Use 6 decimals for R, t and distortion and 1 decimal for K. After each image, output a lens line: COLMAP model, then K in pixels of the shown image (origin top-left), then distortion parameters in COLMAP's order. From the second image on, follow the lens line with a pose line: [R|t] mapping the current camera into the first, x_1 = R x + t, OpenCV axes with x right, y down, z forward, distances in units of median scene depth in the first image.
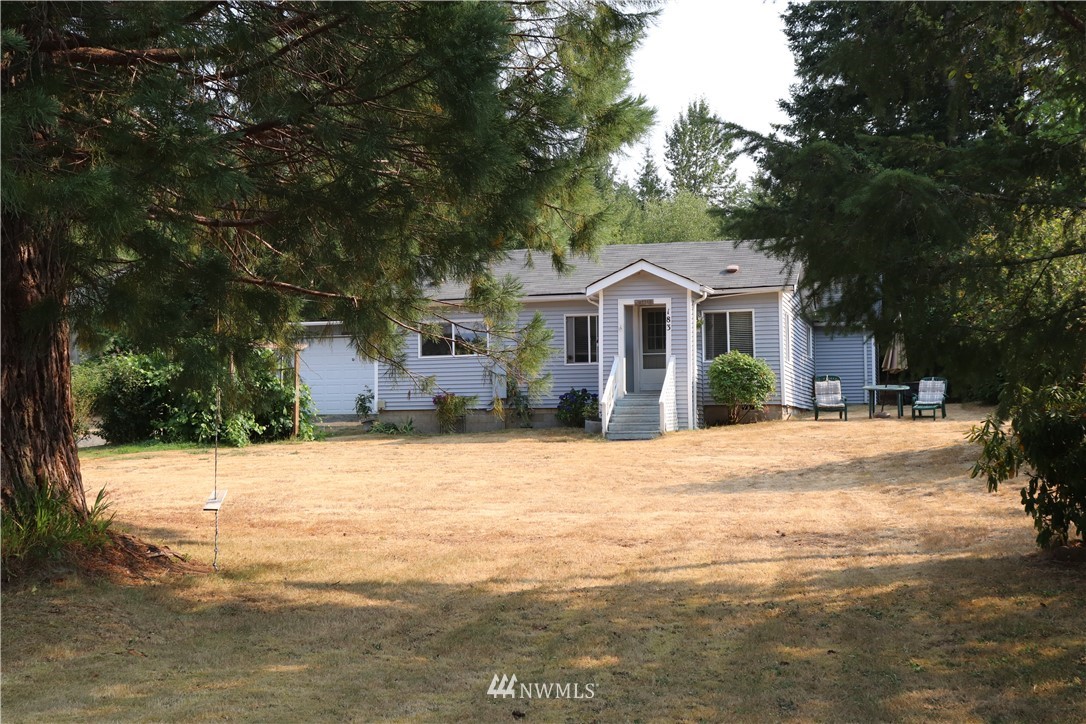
lens RADIAL K [[1438.0, 0, 542.9], [0, 1438.0, 340.1], [0, 0, 1]] dist [0.021809, 0.015679]
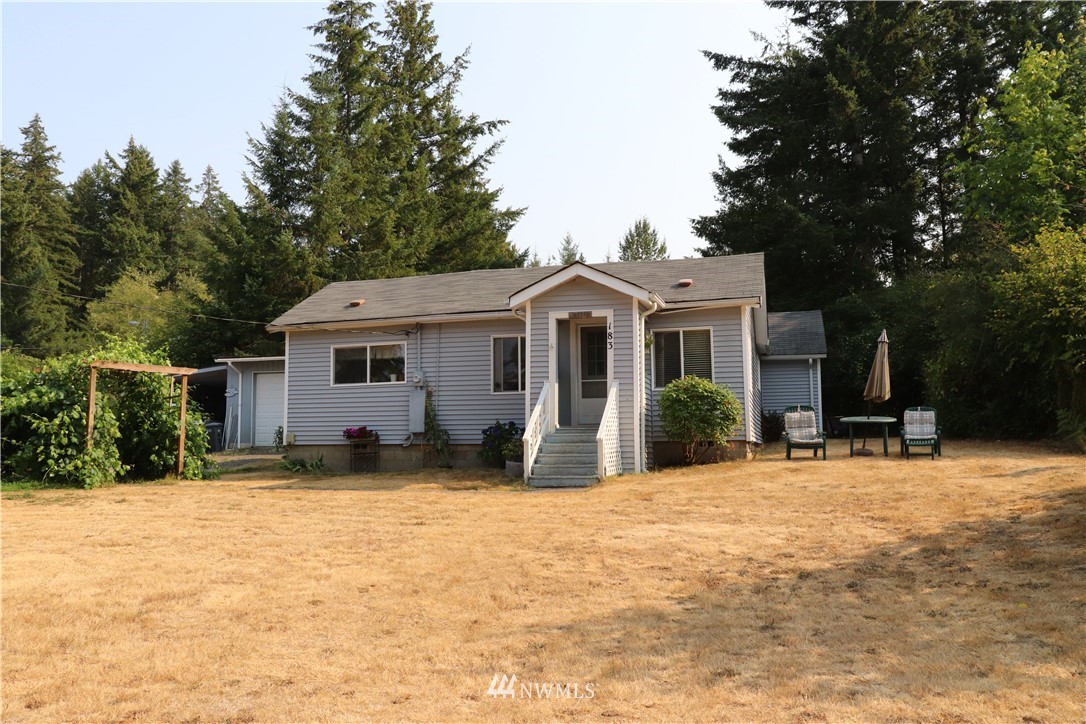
lens RADIAL K [[897.1, 0, 534.4], [0, 897.1, 357.0], [0, 0, 1]] dist [-0.173721, 0.161165]
pose [[0.999916, 0.001364, -0.012858, 0.050345], [-0.001901, 0.999123, -0.041831, 0.018422], [0.012790, 0.041852, 0.999042, 0.488008]]
